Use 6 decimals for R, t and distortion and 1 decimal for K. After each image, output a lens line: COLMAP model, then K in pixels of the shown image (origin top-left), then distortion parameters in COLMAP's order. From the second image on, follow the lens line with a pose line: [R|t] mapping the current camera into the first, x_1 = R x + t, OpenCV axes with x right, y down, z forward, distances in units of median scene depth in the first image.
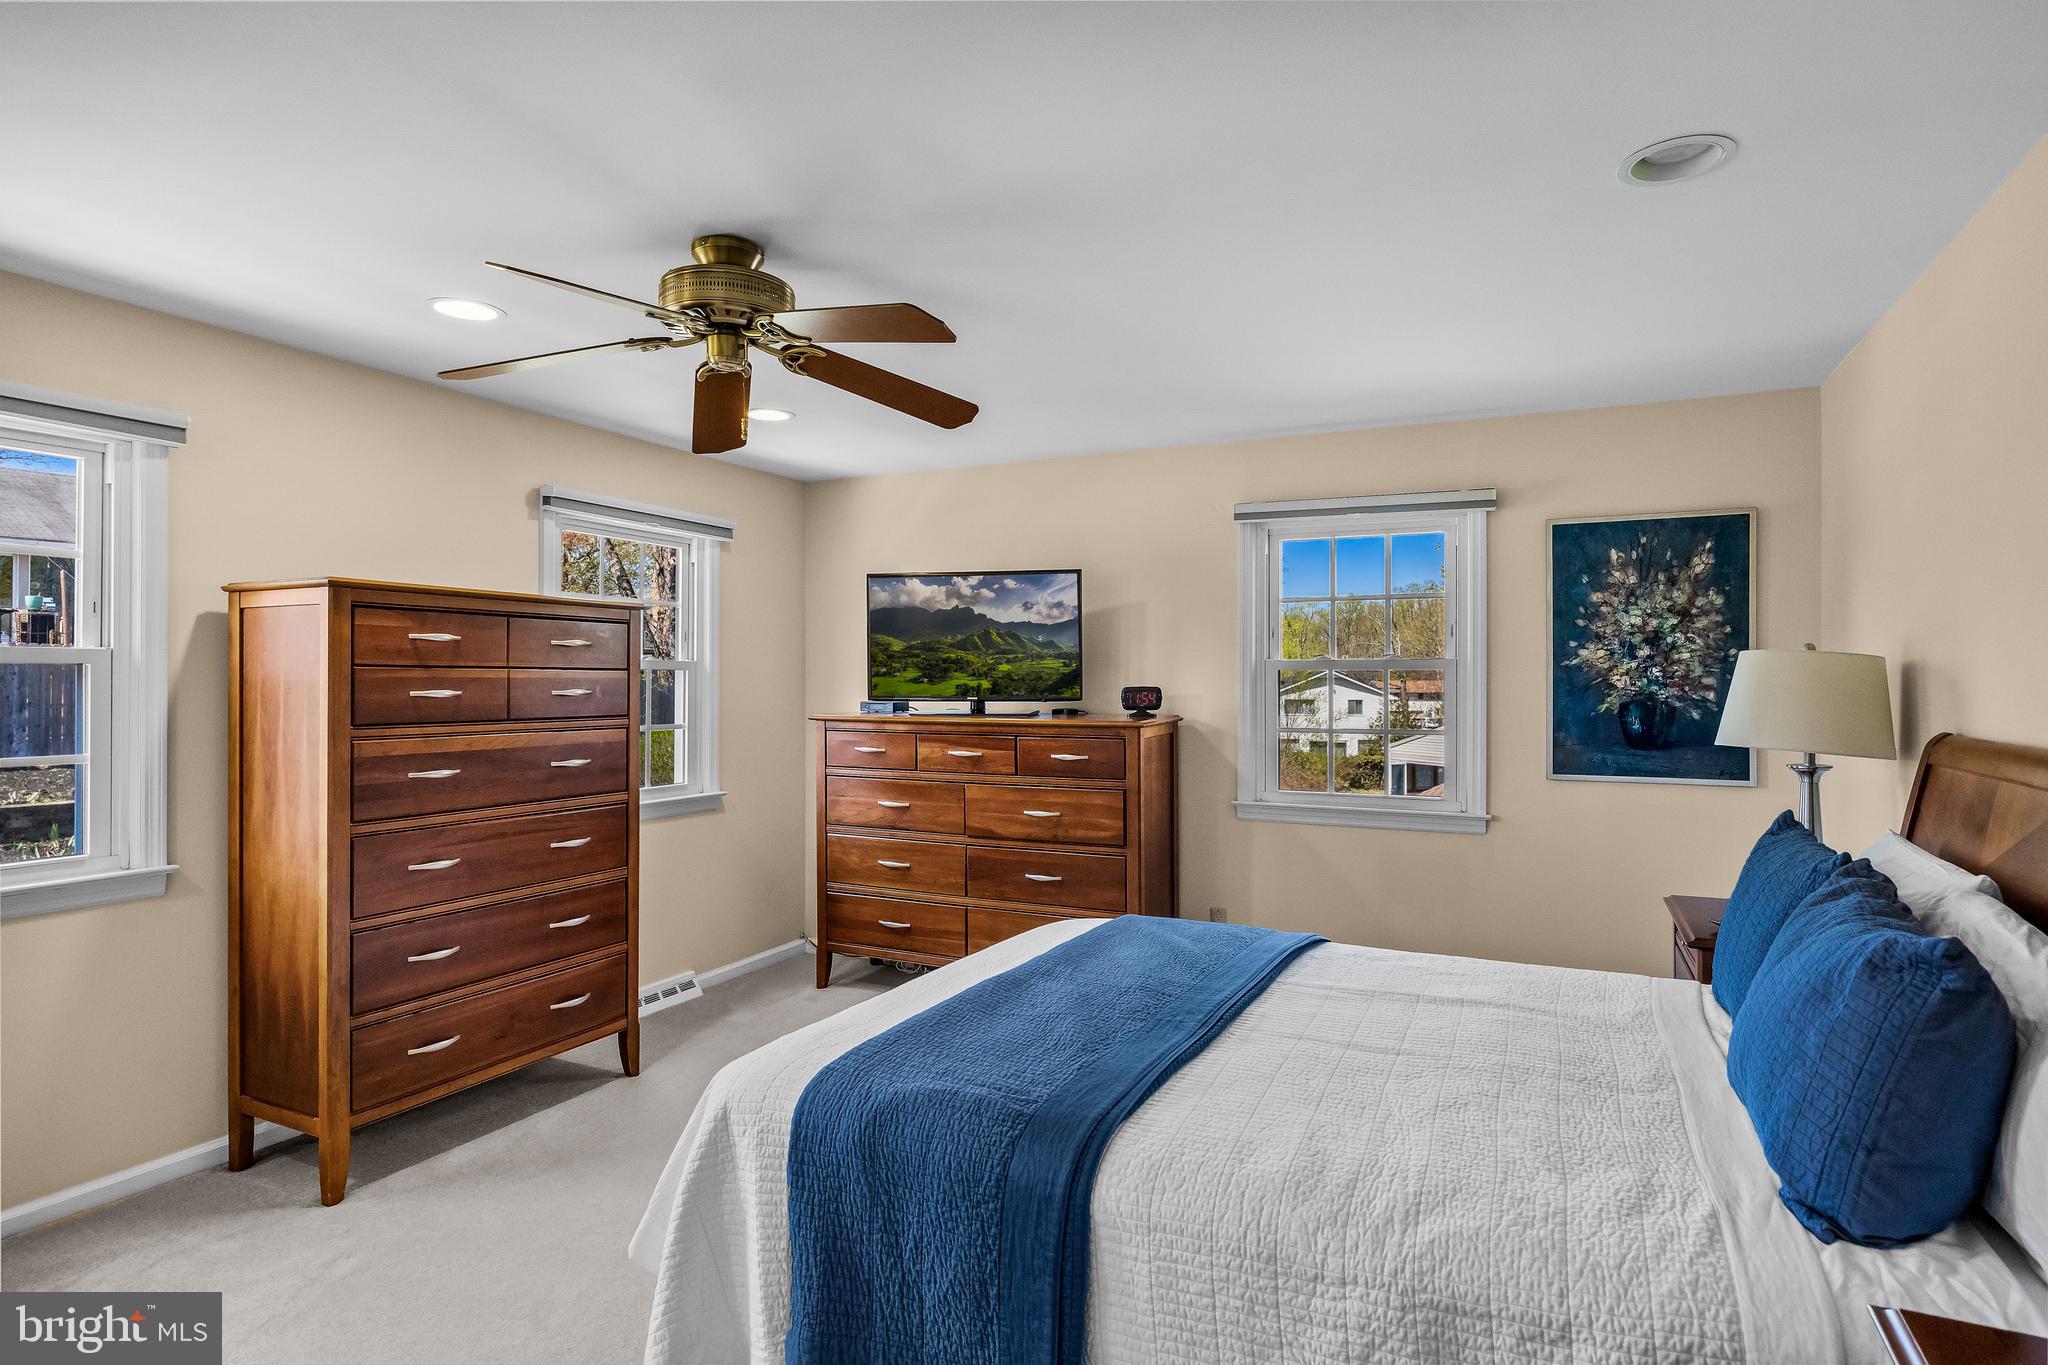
lens RADIAL K [[1150.0, 0, 988.1], [0, 1150.0, 685.1], [0, 0, 1]] dist [-0.002848, -0.000323]
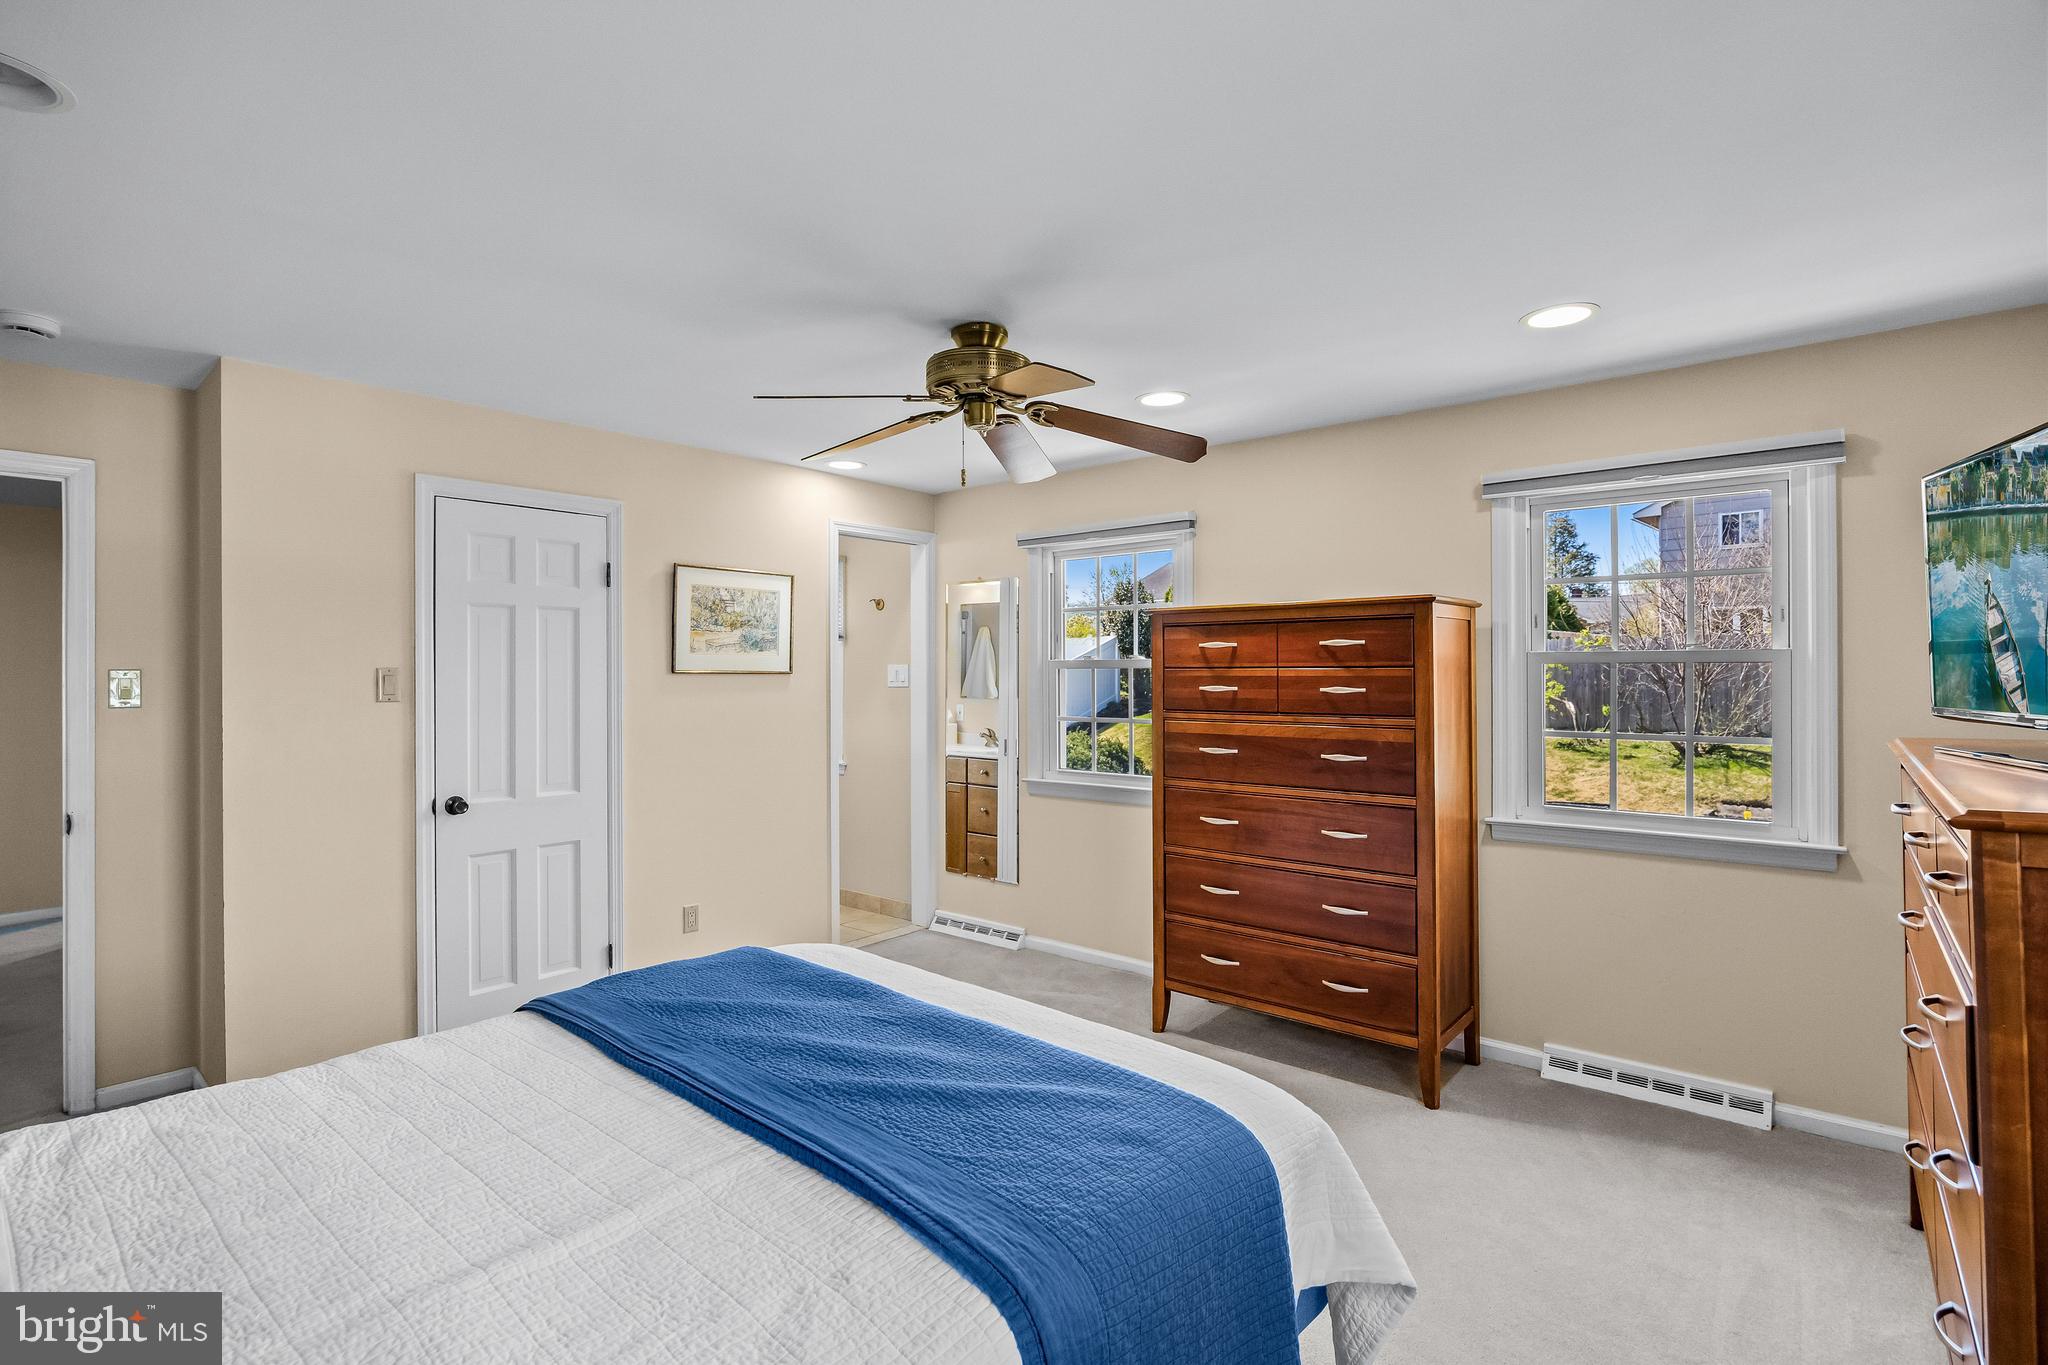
lens RADIAL K [[953.8, 0, 1024.0], [0, 953.8, 682.5], [0, 0, 1]] dist [0.000014, 0.000524]
pose [[-0.228735, 0.018488, -0.973313, 0.423696], [0.003128, 0.999828, 0.018256, -0.013592], [0.973484, 0.001132, -0.228754, 0.714216]]
